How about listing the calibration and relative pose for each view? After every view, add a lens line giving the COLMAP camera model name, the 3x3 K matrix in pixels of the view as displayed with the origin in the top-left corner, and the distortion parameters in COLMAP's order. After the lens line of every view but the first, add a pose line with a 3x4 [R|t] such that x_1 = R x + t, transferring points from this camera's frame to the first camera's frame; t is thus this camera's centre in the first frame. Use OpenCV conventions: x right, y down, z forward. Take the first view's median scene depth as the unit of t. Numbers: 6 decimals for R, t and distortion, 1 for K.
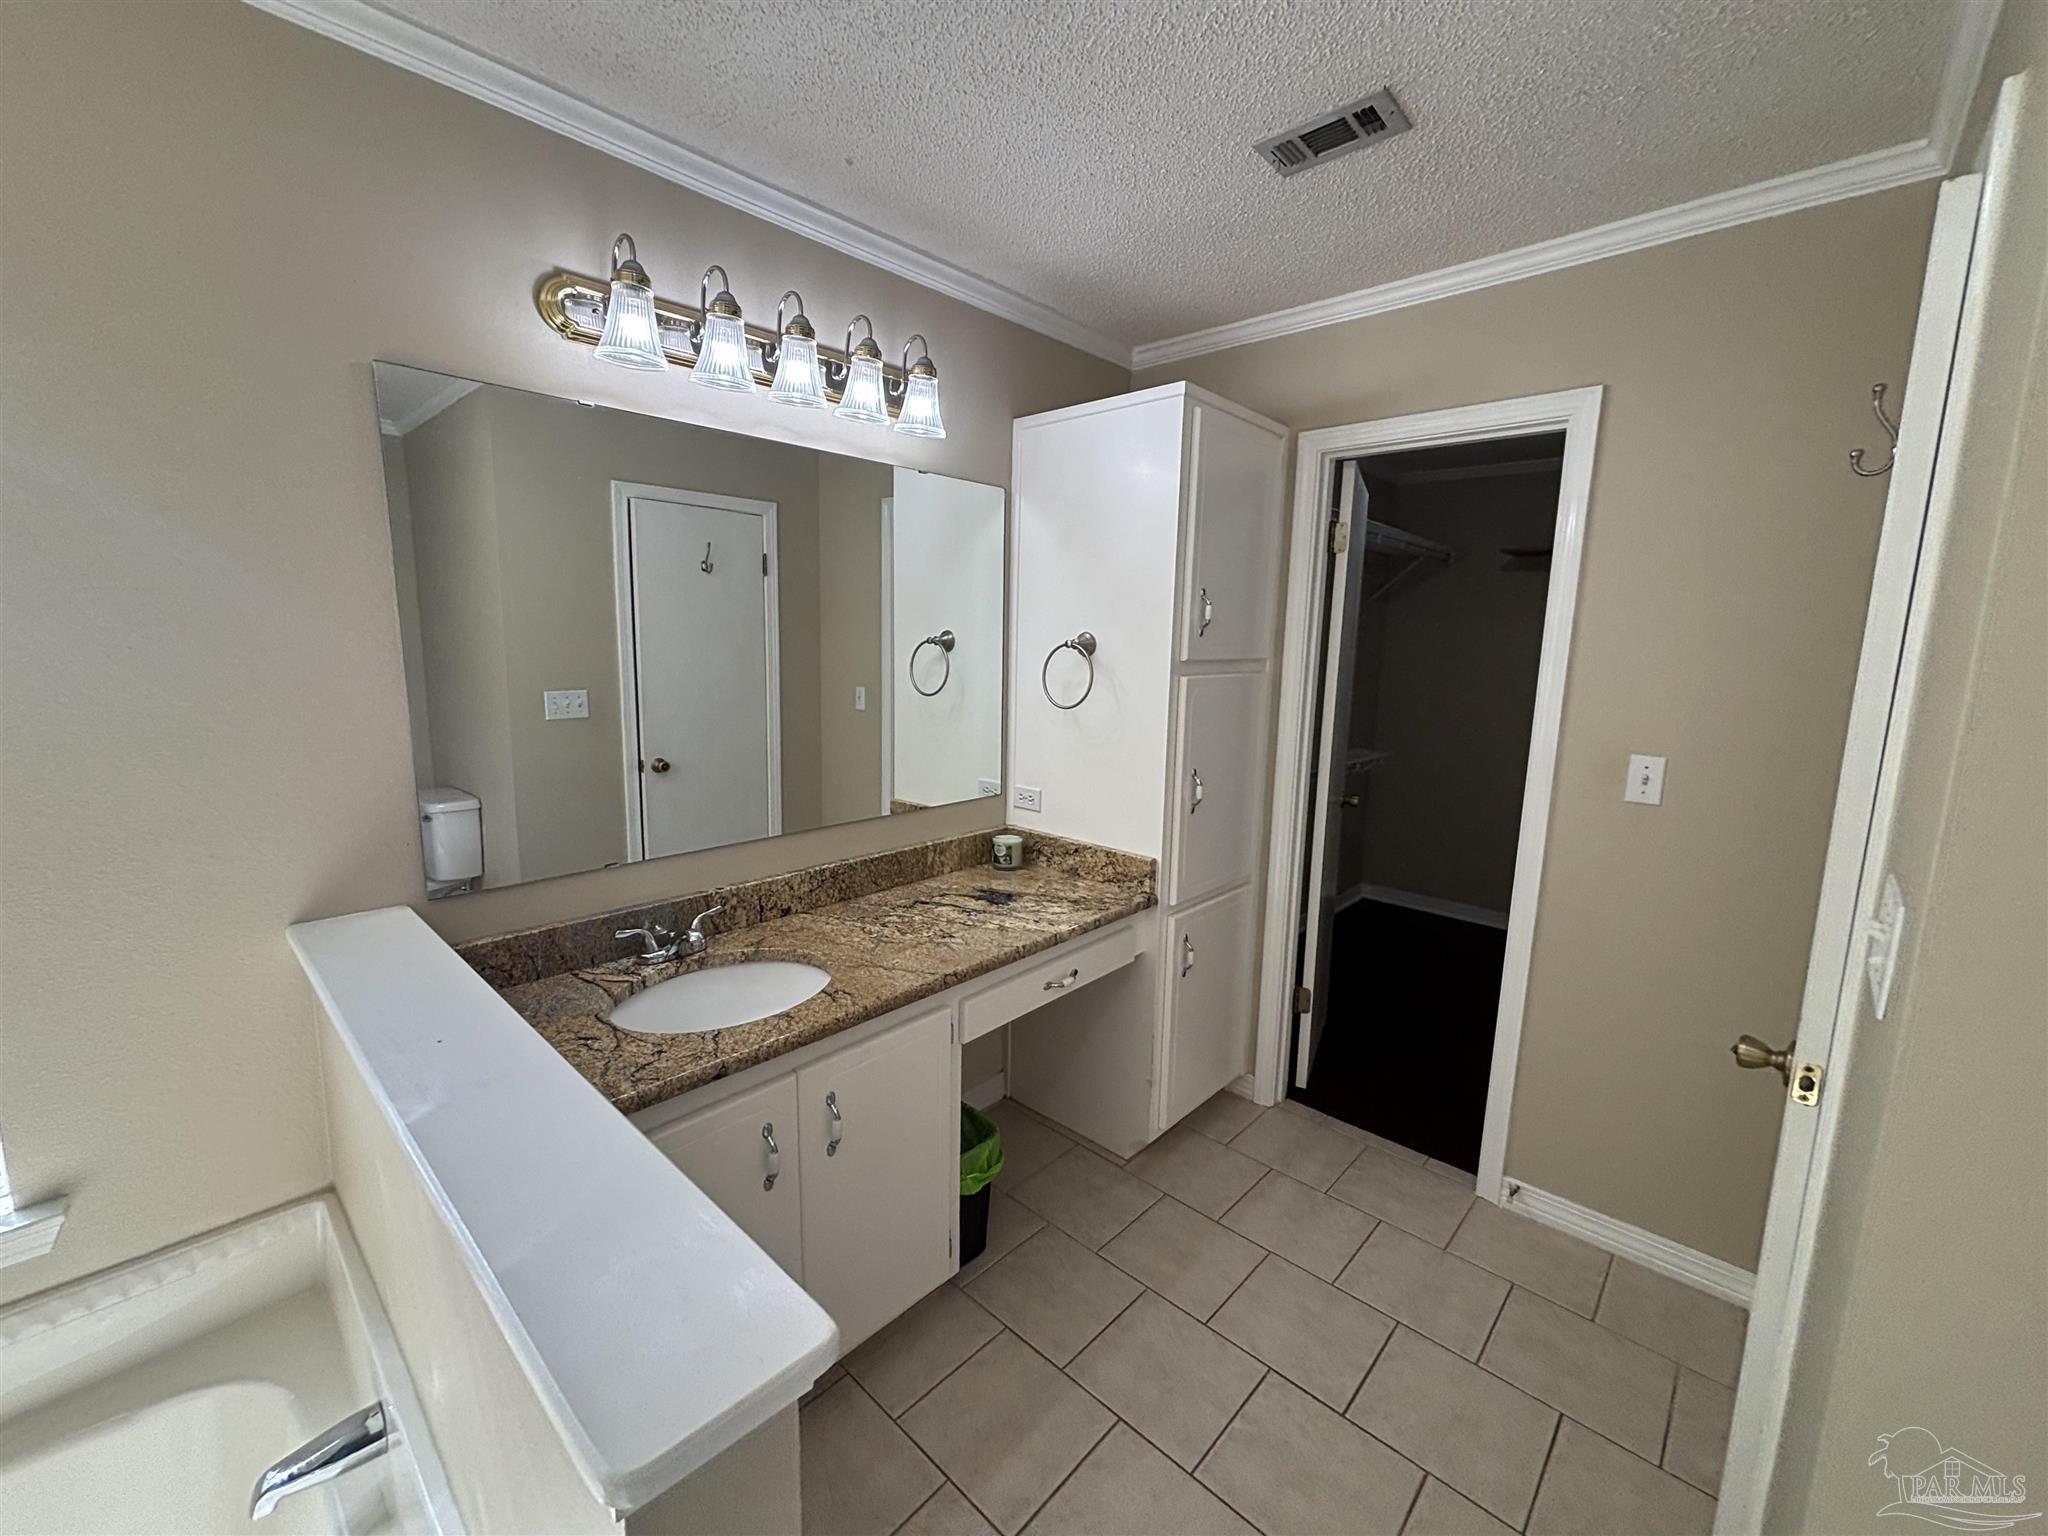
lens RADIAL K [[846.6, 0, 1031.1], [0, 846.6, 764.6], [0, 0, 1]] dist [0.009981, -0.000783]
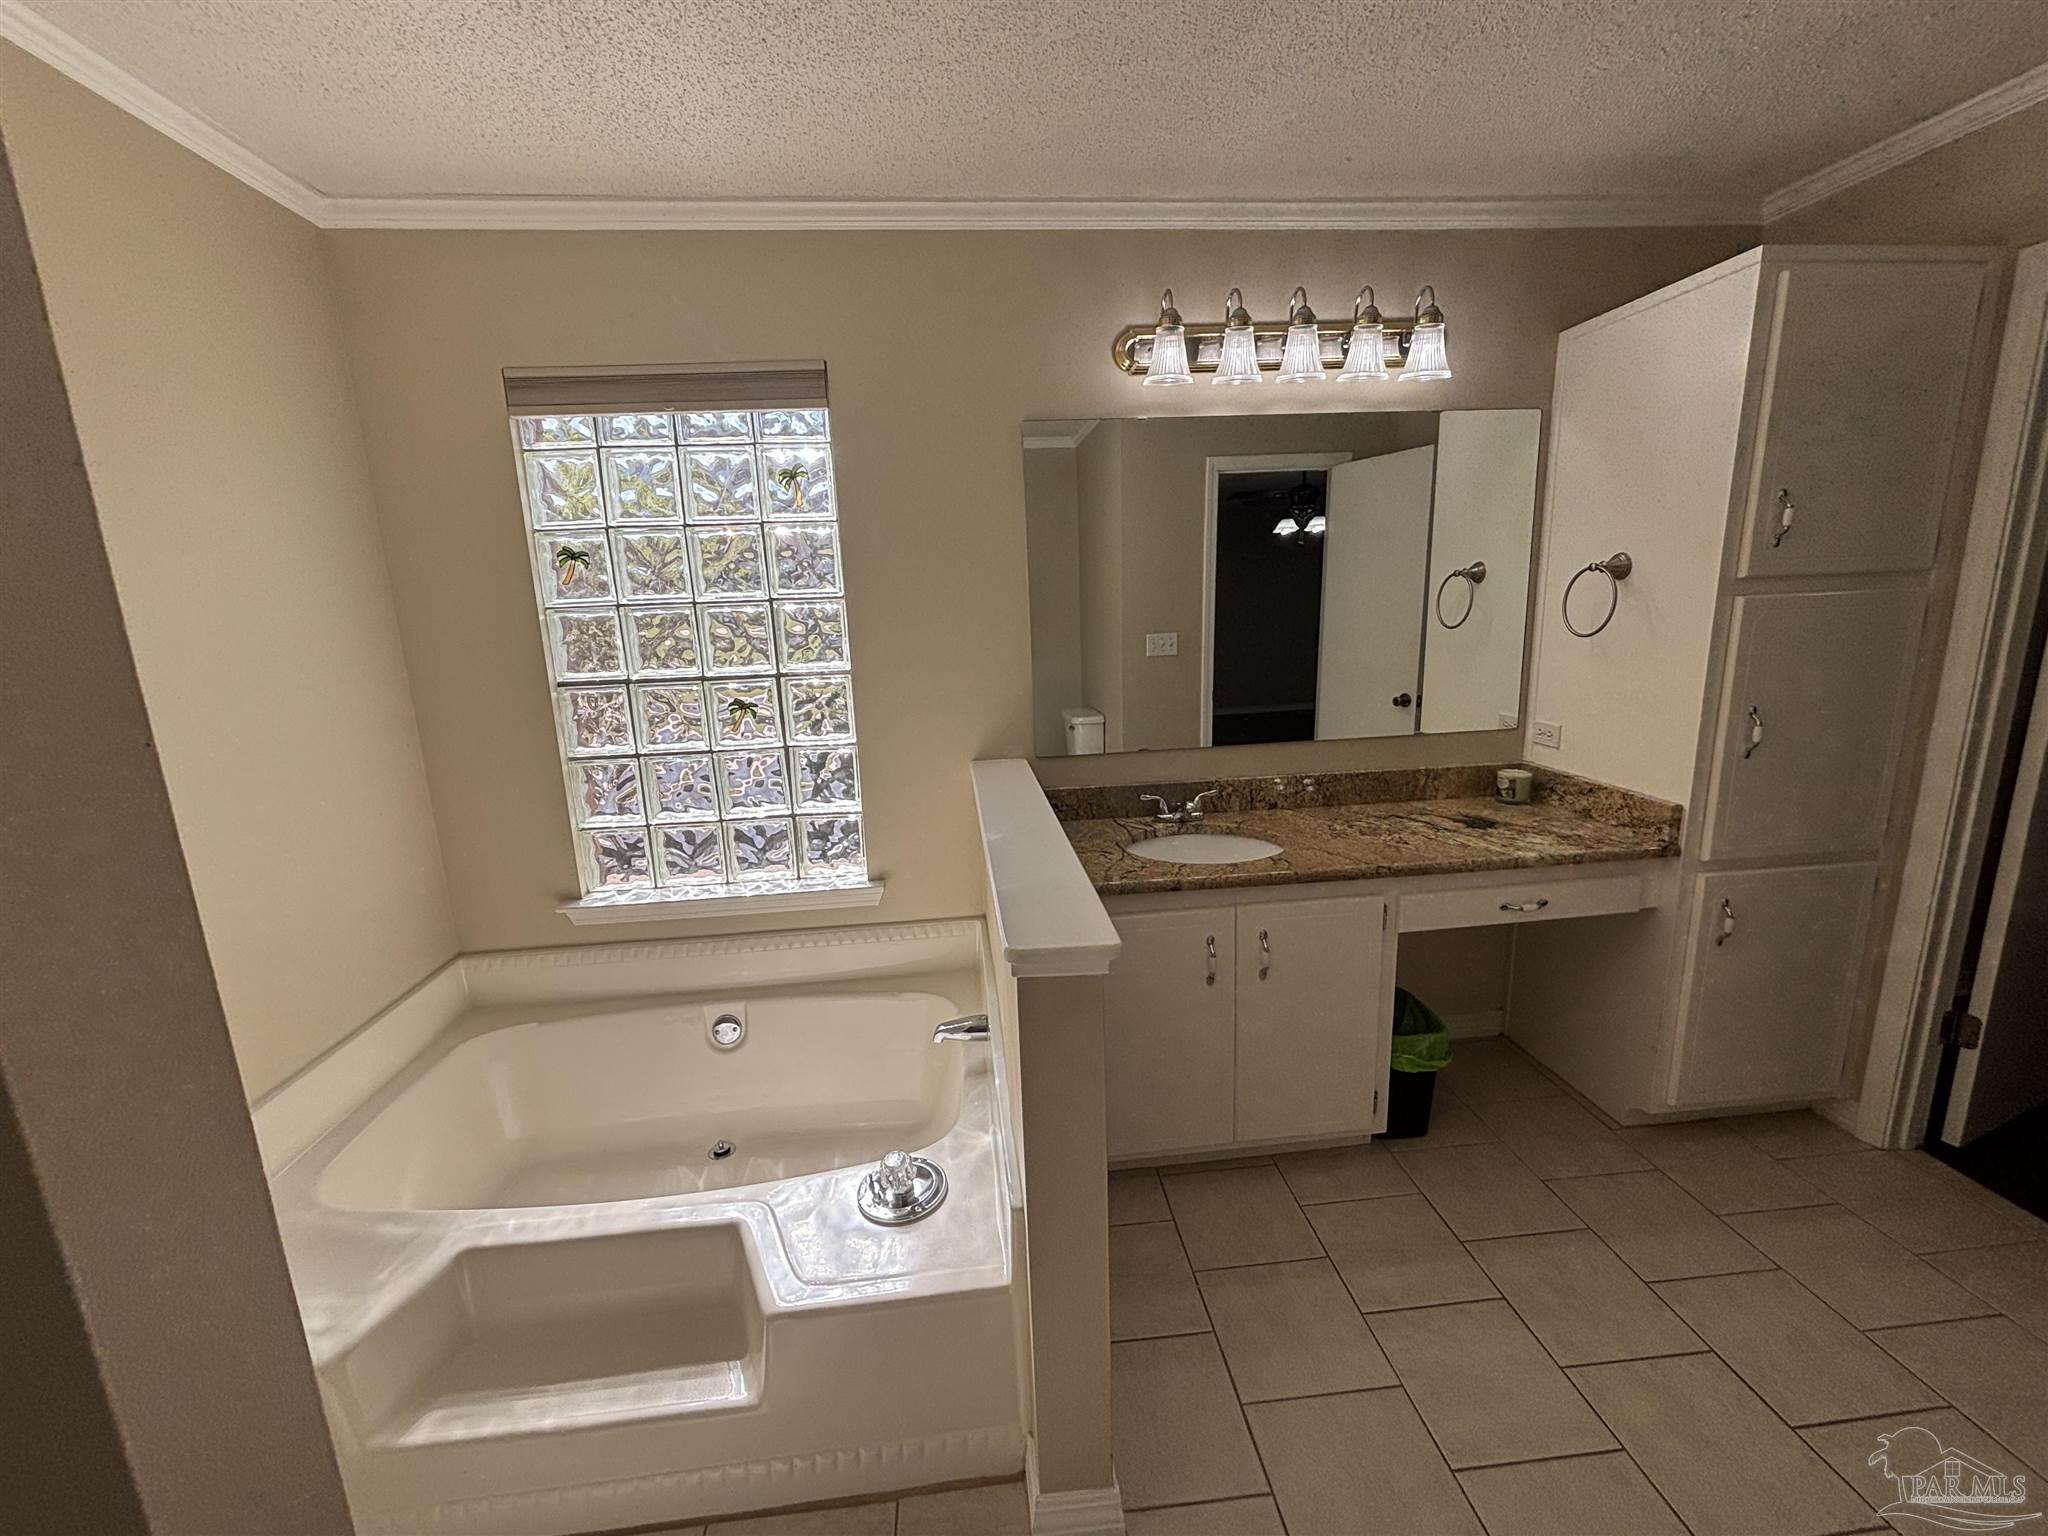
lens RADIAL K [[846.6, 0, 1008.8], [0, 846.6, 777.9], [0, 0, 1]] dist [0.009981, -0.000783]
pose [[0.736371, 0.099369, -0.669241, 0.236413], [-0.052488, 0.994565, 0.089921, 0.041433], [0.674539, -0.031089, 0.737584, -0.155865]]
